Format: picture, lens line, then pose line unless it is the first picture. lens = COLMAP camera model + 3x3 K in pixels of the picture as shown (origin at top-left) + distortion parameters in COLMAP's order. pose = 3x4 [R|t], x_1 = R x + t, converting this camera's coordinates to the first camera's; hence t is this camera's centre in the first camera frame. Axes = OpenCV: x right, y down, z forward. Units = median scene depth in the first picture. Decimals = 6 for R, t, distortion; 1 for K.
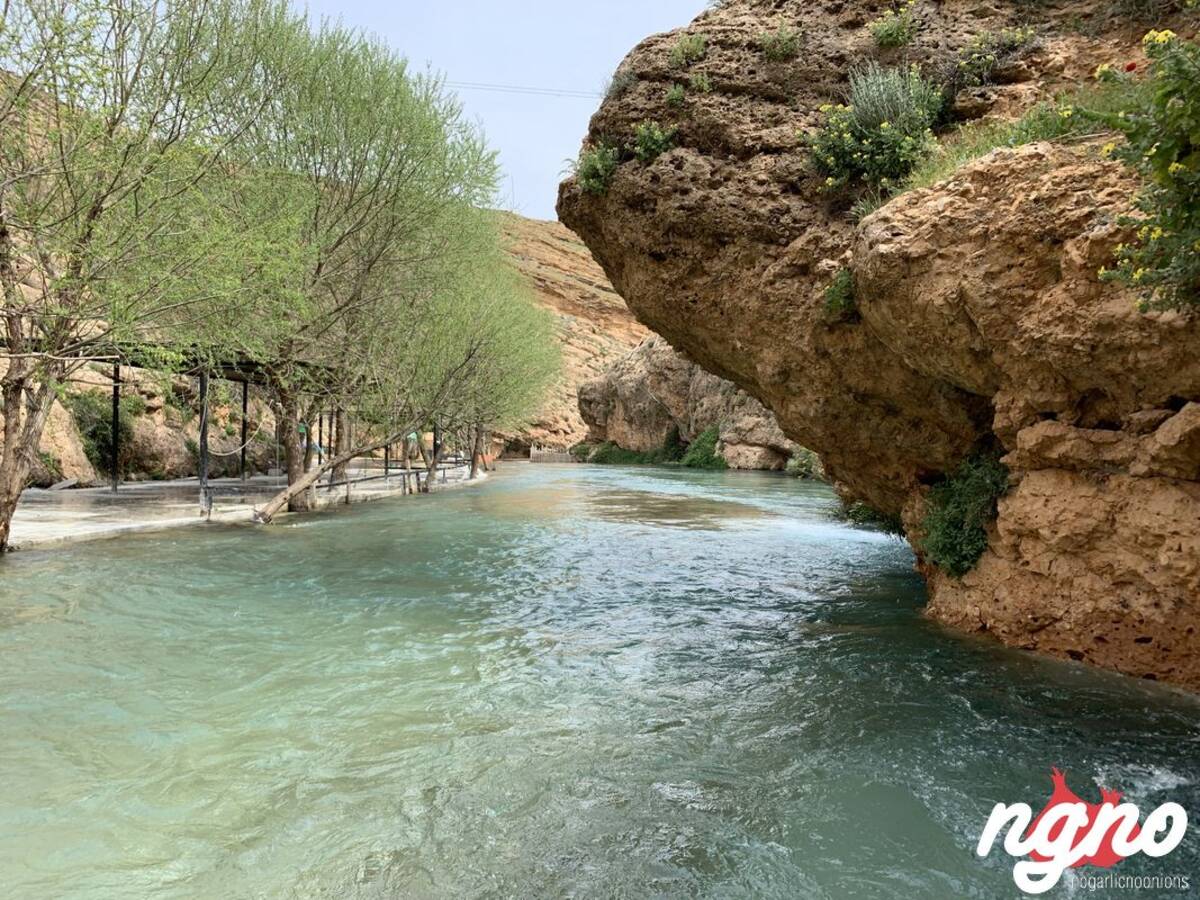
lens RADIAL K [[924.0, 0, 573.3], [0, 924.0, 435.8], [0, 0, 1]] dist [-0.022288, 0.010685]
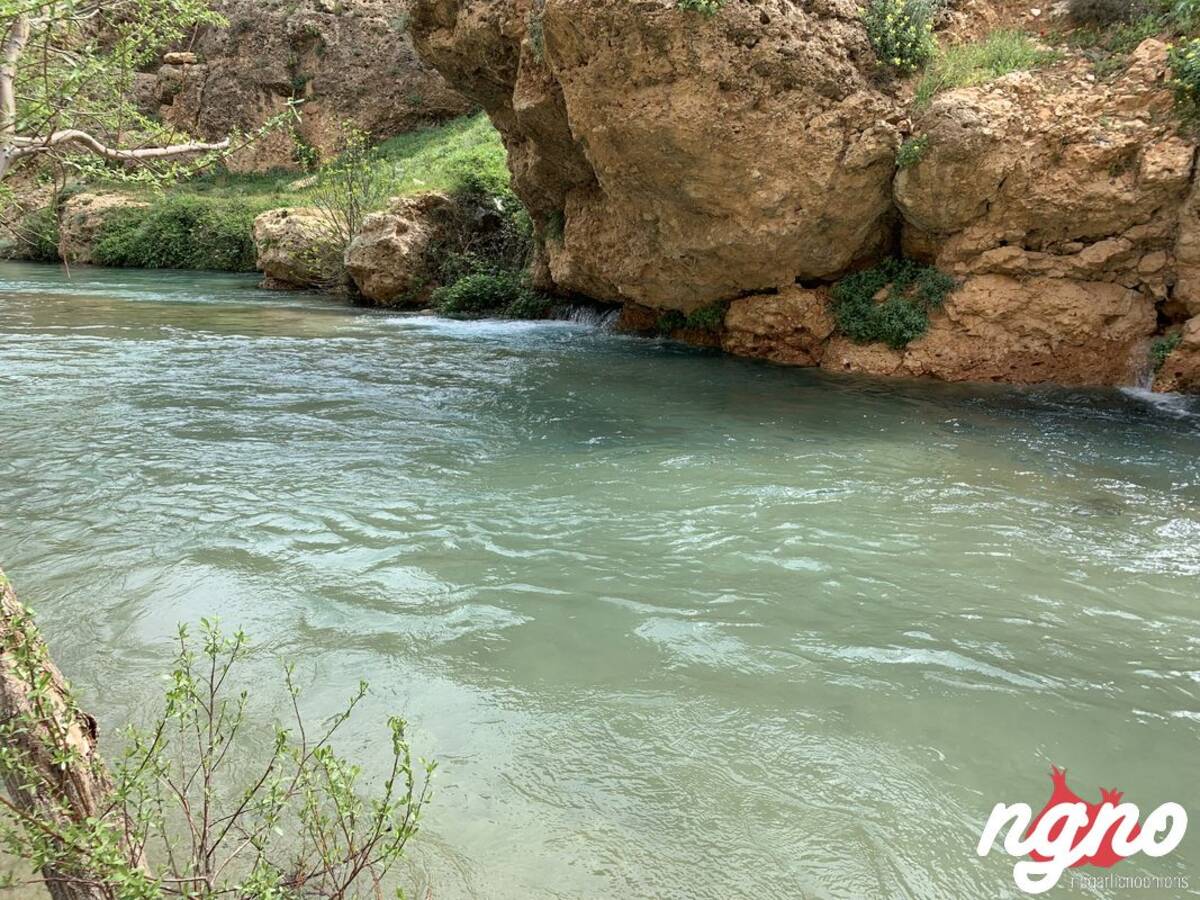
lens RADIAL K [[938.3, 0, 615.1], [0, 938.3, 468.0], [0, 0, 1]] dist [0.001022, -0.010673]
pose [[0.536448, -0.209918, 0.817410, -1.308979], [-0.015620, 0.965935, 0.258311, -0.053511], [-0.843789, -0.151338, 0.514895, 0.605561]]
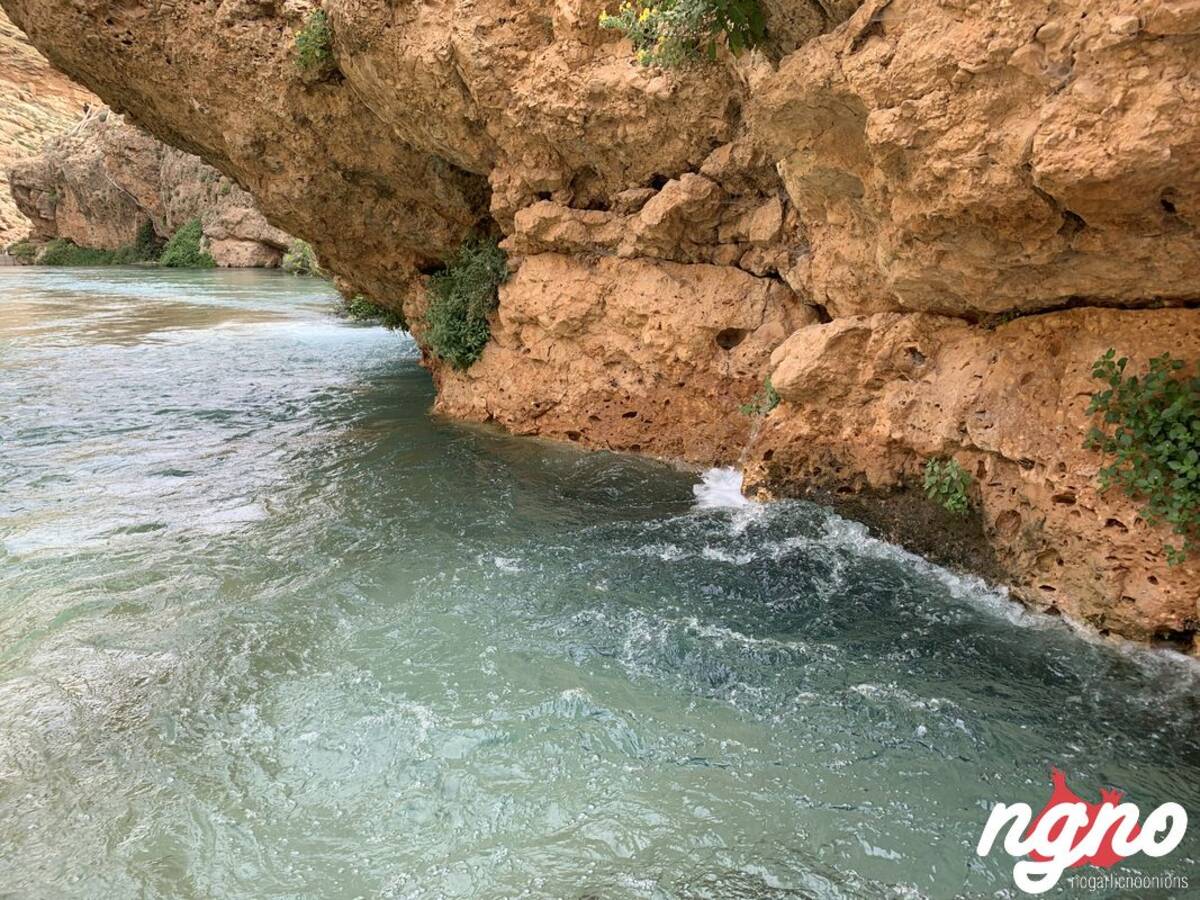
lens RADIAL K [[931.0, 0, 600.2], [0, 931.0, 483.9], [0, 0, 1]] dist [0.019400, -0.054816]
pose [[0.854214, -0.147349, 0.498605, 0.033595], [0.010446, 0.963670, 0.266890, 0.008513], [-0.519817, -0.222773, 0.824720, 0.090307]]
